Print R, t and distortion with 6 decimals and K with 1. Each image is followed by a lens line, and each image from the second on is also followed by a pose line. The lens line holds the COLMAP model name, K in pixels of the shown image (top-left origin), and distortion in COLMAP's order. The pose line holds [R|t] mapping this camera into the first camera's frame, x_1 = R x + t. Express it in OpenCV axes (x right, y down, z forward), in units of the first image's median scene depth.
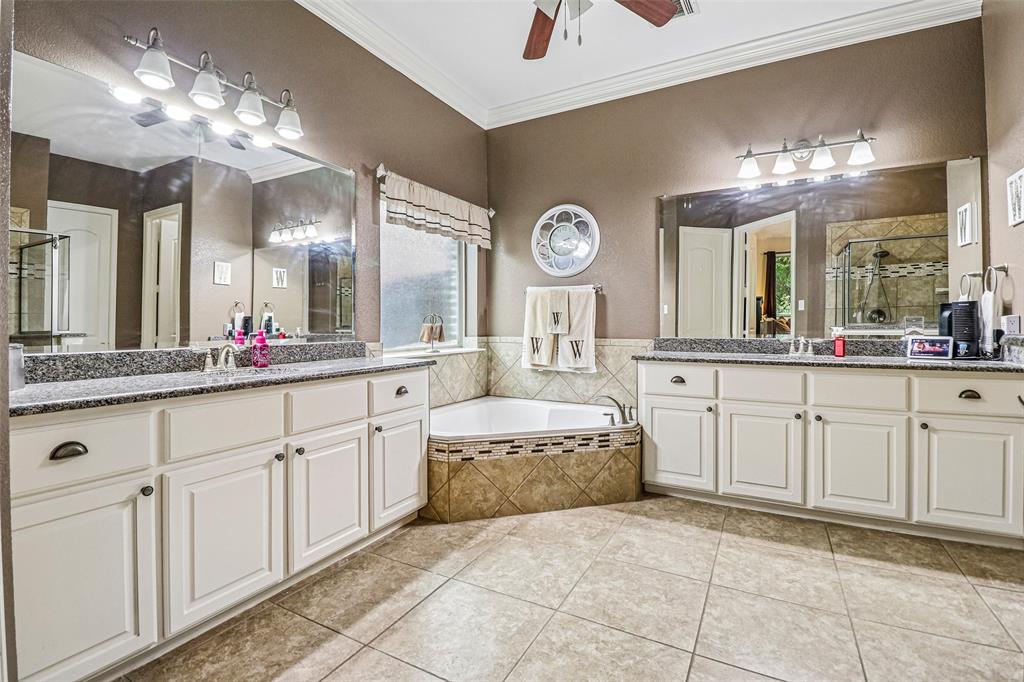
lens RADIAL K [[481.2, 0, 513.8], [0, 481.2, 323.0], [0, 0, 1]] dist [-0.000044, -0.000426]
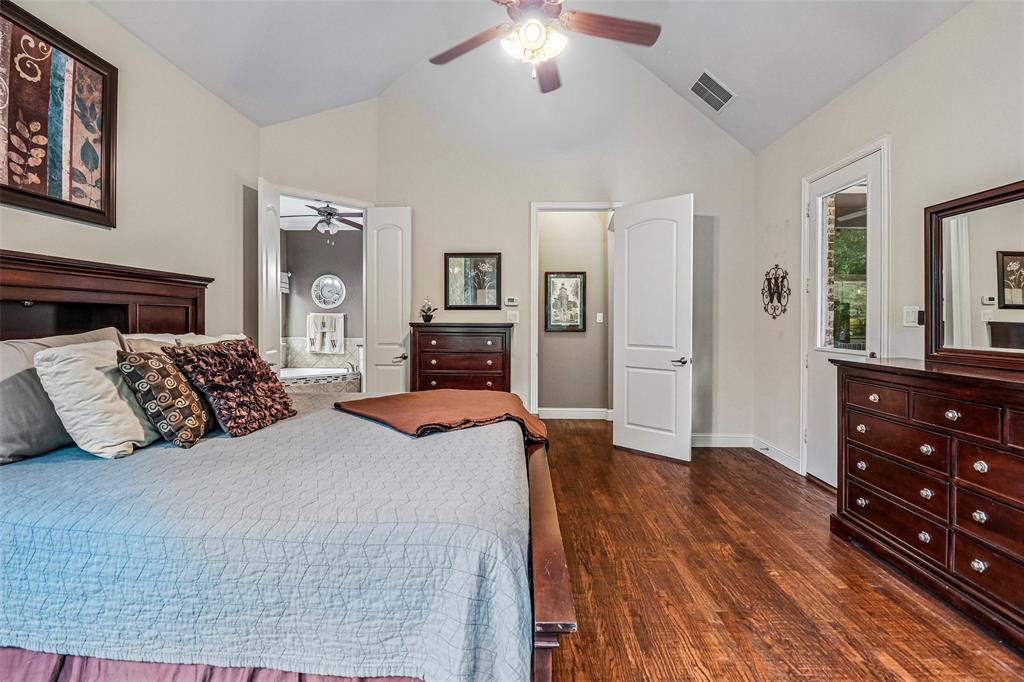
lens RADIAL K [[481.2, 0, 513.8], [0, 481.2, 323.0], [0, 0, 1]] dist [-0.000044, -0.000426]
pose [[0.893306, 0.001461, 0.449446, -0.111648], [-0.005155, 0.999962, 0.006994, -0.050176], [-0.449419, -0.008565, 0.893280, -1.199008]]
